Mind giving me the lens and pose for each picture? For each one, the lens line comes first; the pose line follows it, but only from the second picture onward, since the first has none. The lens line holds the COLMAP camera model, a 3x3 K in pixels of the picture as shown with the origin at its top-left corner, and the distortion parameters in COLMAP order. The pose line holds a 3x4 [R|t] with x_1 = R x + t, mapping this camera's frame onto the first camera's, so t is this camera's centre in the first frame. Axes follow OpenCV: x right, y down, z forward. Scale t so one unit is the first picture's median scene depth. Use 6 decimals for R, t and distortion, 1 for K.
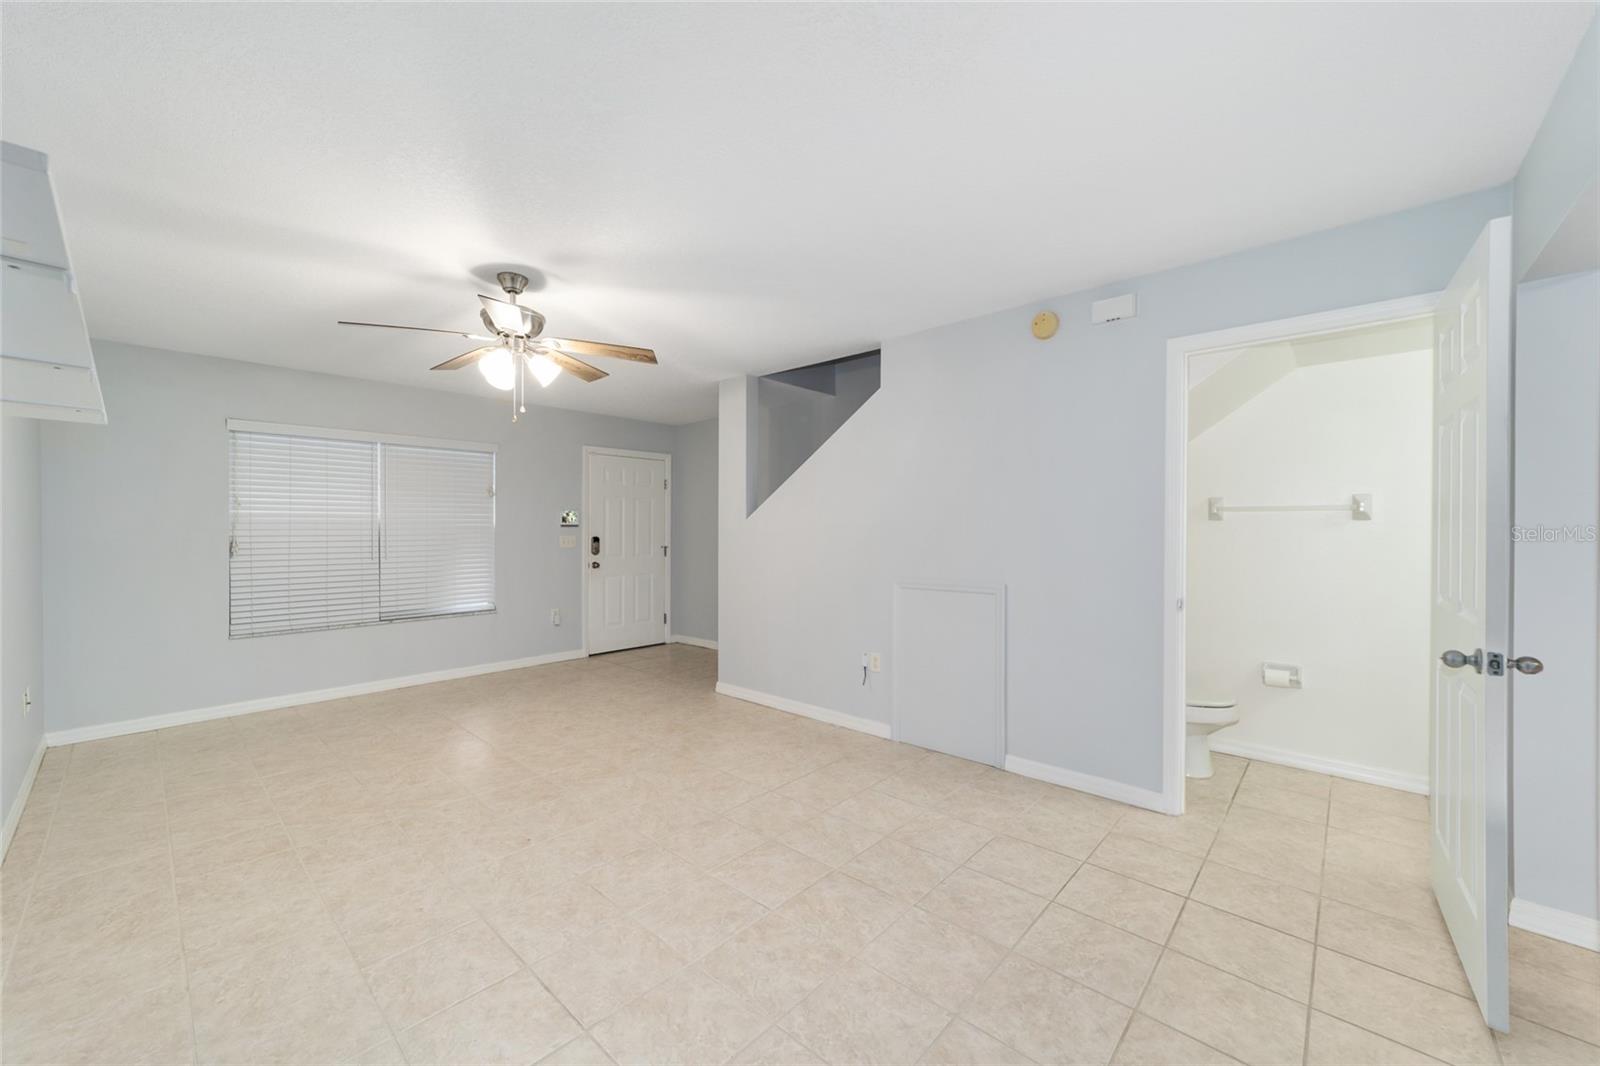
lens RADIAL K [[615.0, 0, 794.8], [0, 615.0, 531.1], [0, 0, 1]] dist [-0.006285, 0.003703]
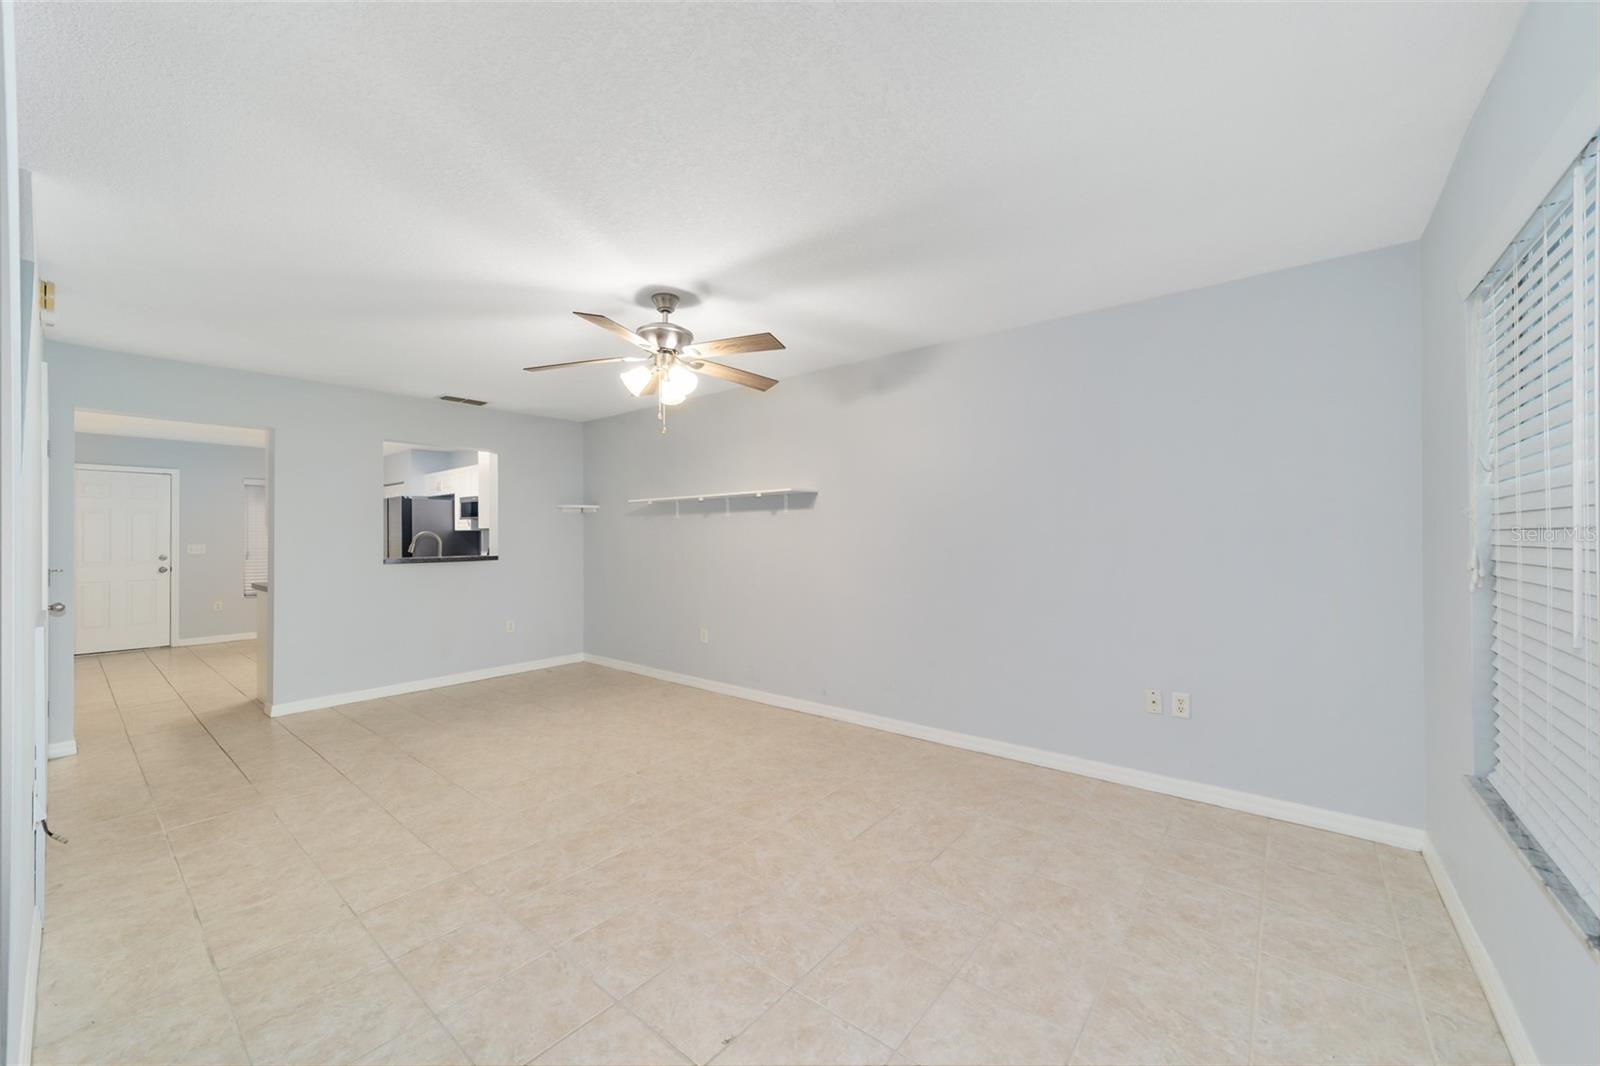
lens RADIAL K [[615.0, 0, 791.9], [0, 615.0, 531.4], [0, 0, 1]] dist [-0.006285, 0.003703]
pose [[-0.998932, 0.007051, -0.045674, -0.451829], [0.007460, 0.999934, -0.008773, 0.002328], [0.045609, -0.009105, -0.998918, 1.492846]]
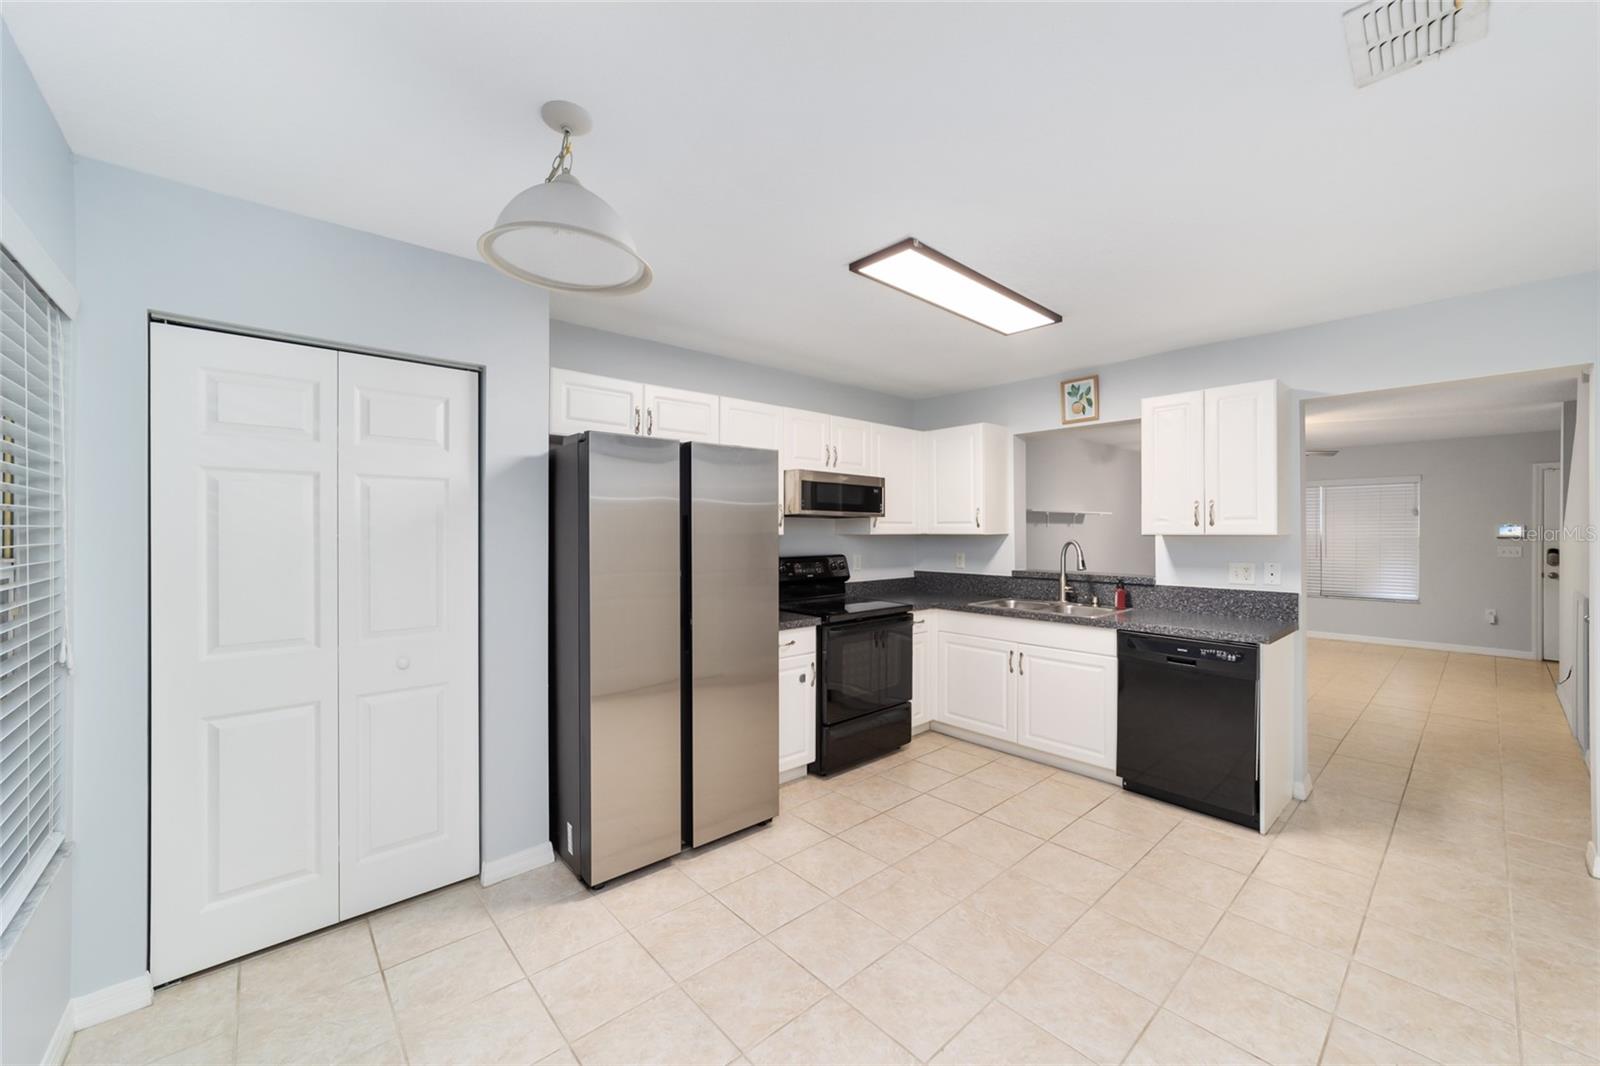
lens RADIAL K [[615.0, 0, 790.3], [0, 615.0, 535.9], [0, 0, 1]] dist [-0.006285, 0.003703]
pose [[-0.095375, 0.007518, -0.995413, 1.319844], [-0.002090, 0.999968, 0.007753, -0.027233], [0.995439, 0.002819, -0.095356, -0.300498]]
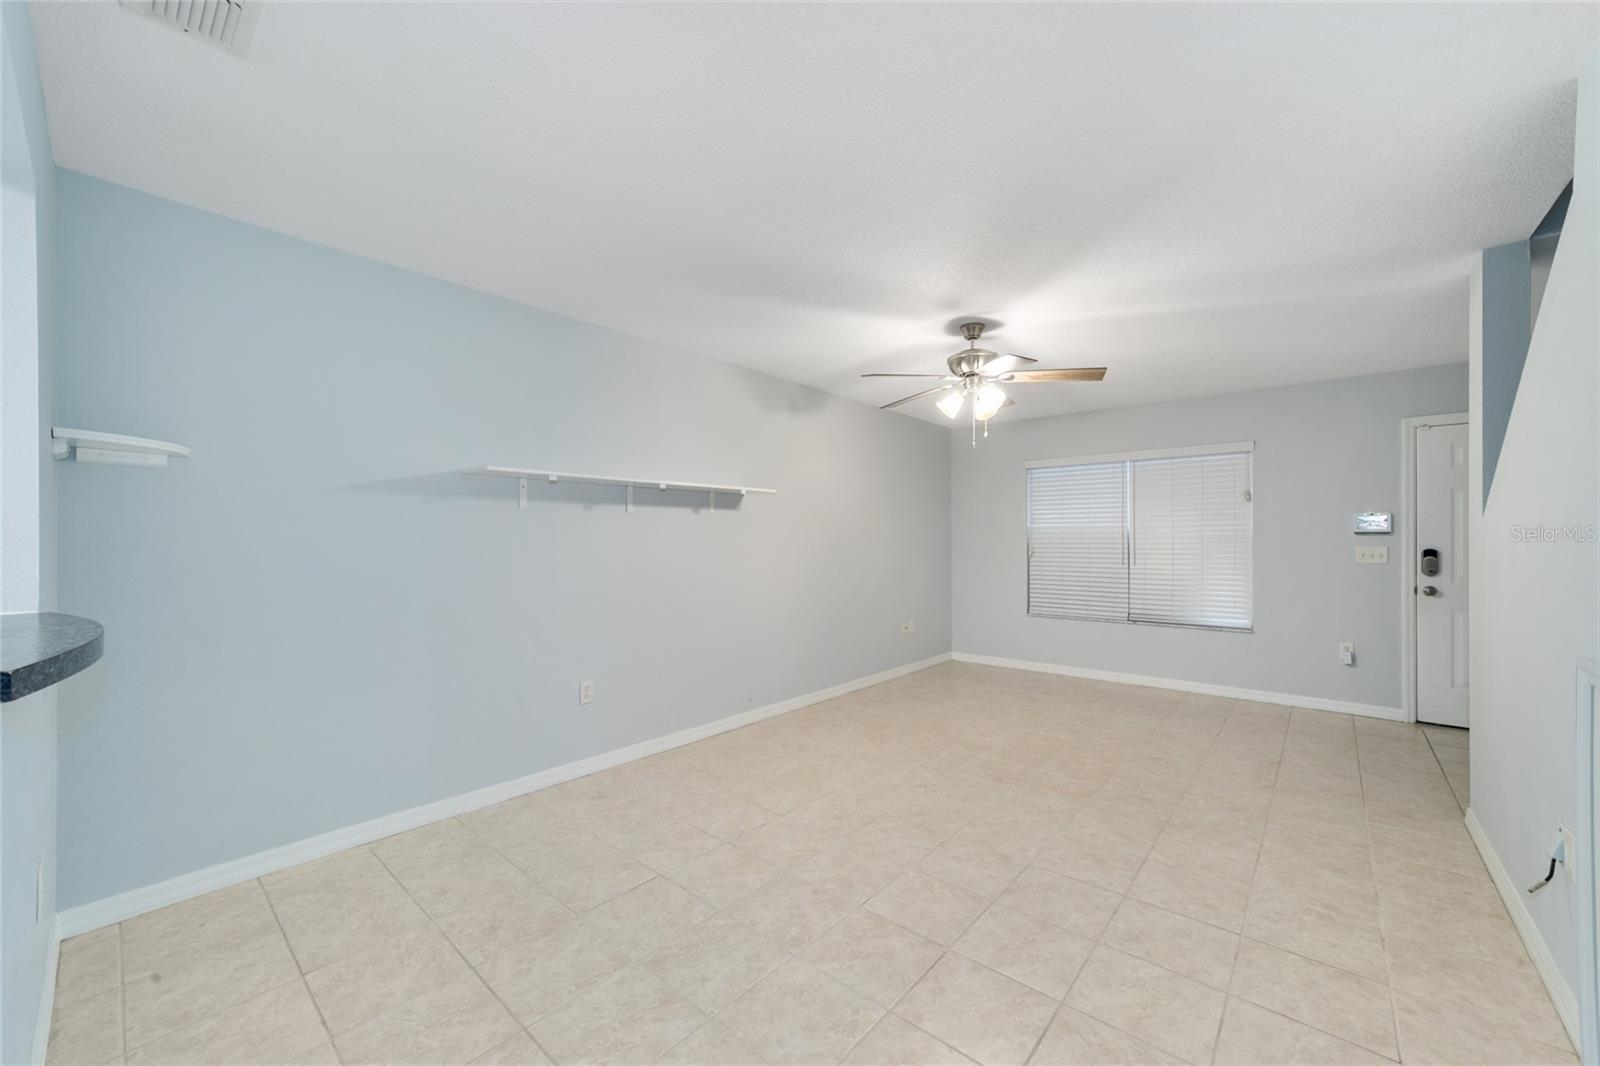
lens RADIAL K [[615.0, 0, 797.4], [0, 615.0, 540.0], [0, 0, 1]] dist [-0.006285, 0.003703]
pose [[0.026223, 0.001897, -0.999654, 0.519816], [-0.002593, 0.999995, 0.001829, -0.000047], [0.999653, 0.002544, 0.026228, 0.453861]]
